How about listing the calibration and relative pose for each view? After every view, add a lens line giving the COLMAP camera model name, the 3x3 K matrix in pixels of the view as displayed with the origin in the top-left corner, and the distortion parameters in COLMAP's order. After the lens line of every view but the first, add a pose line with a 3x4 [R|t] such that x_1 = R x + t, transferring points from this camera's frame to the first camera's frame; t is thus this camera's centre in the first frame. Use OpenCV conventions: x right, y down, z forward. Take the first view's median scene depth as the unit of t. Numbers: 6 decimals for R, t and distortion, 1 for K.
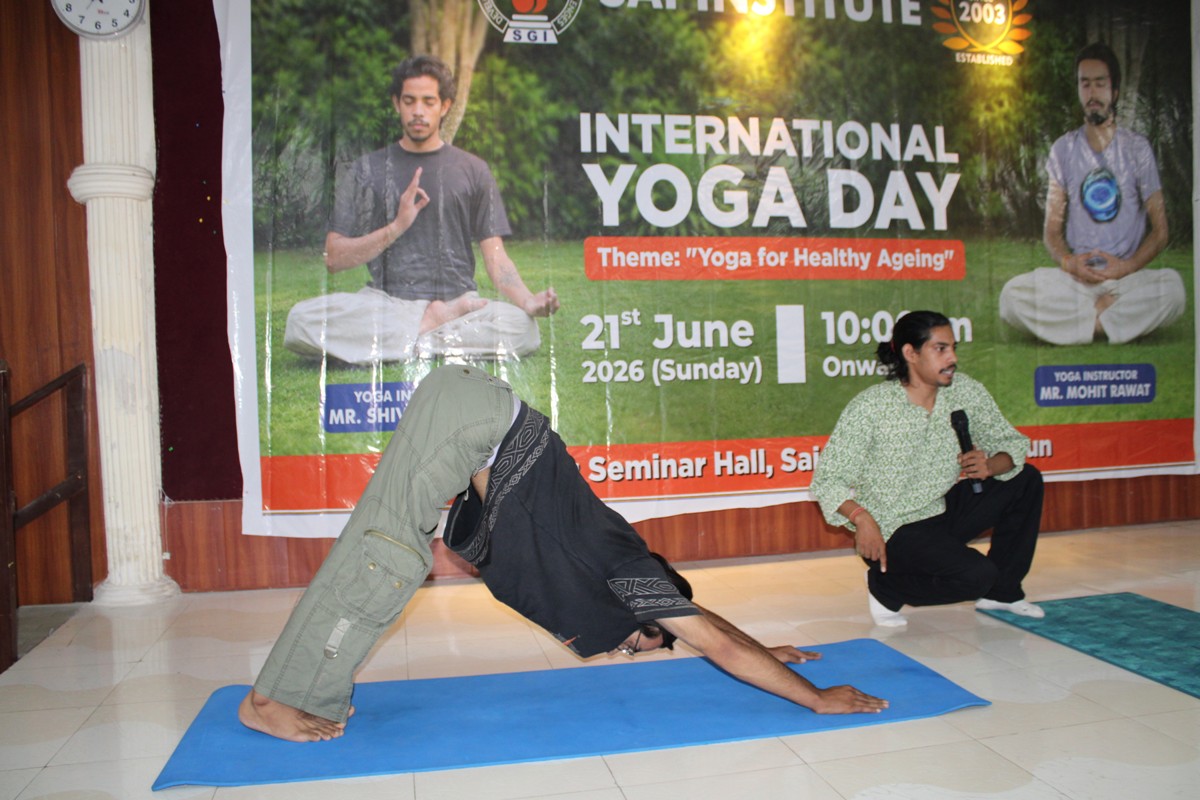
lens RADIAL K [[993.1, 0, 606.2], [0, 993.1, 413.1], [0, 0, 1]] dist [-0.161698, 0.143358]
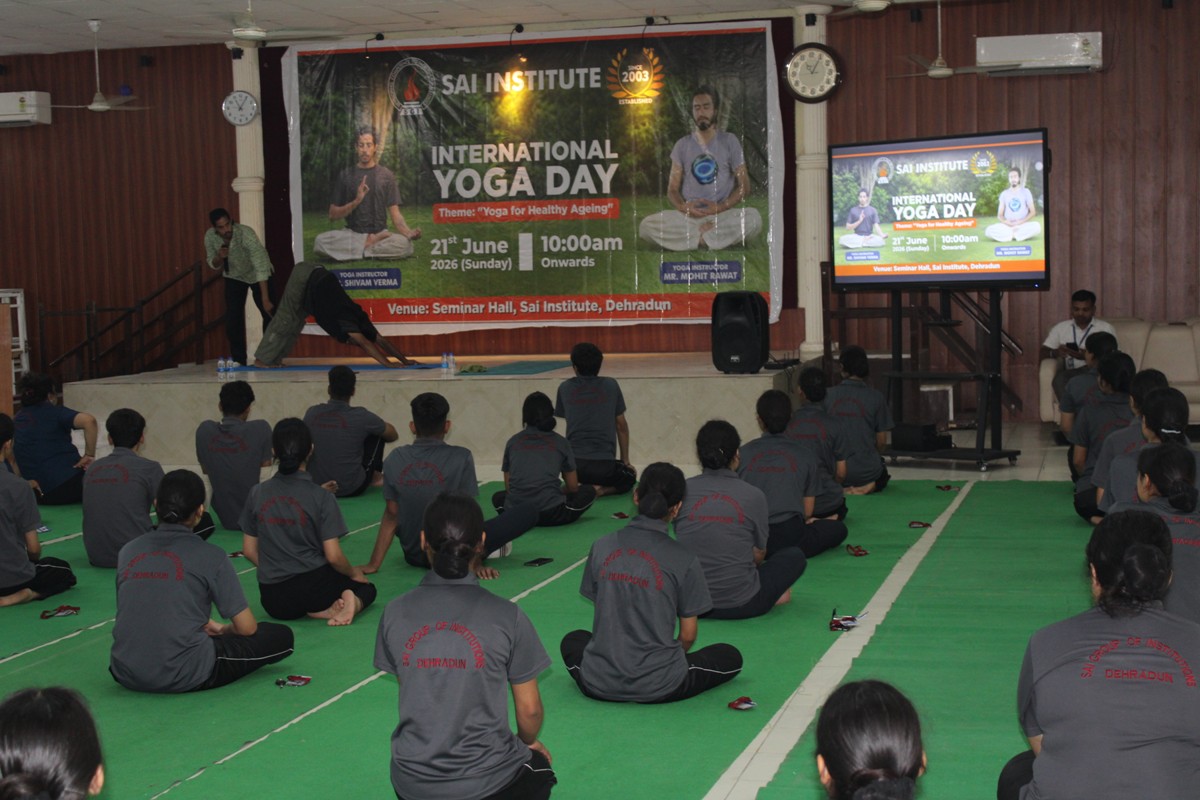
lens RADIAL K [[1994.1, 0, 600.6], [0, 1994.1, 408.2], [0, 0, 1]] dist [-0.029939, 0.000000]
pose [[0.894606, 0.042194, -0.444860, 2.273323], [-0.016951, 0.998020, 0.060572, 0.002444], [0.446535, -0.046647, 0.893550, -2.791880]]
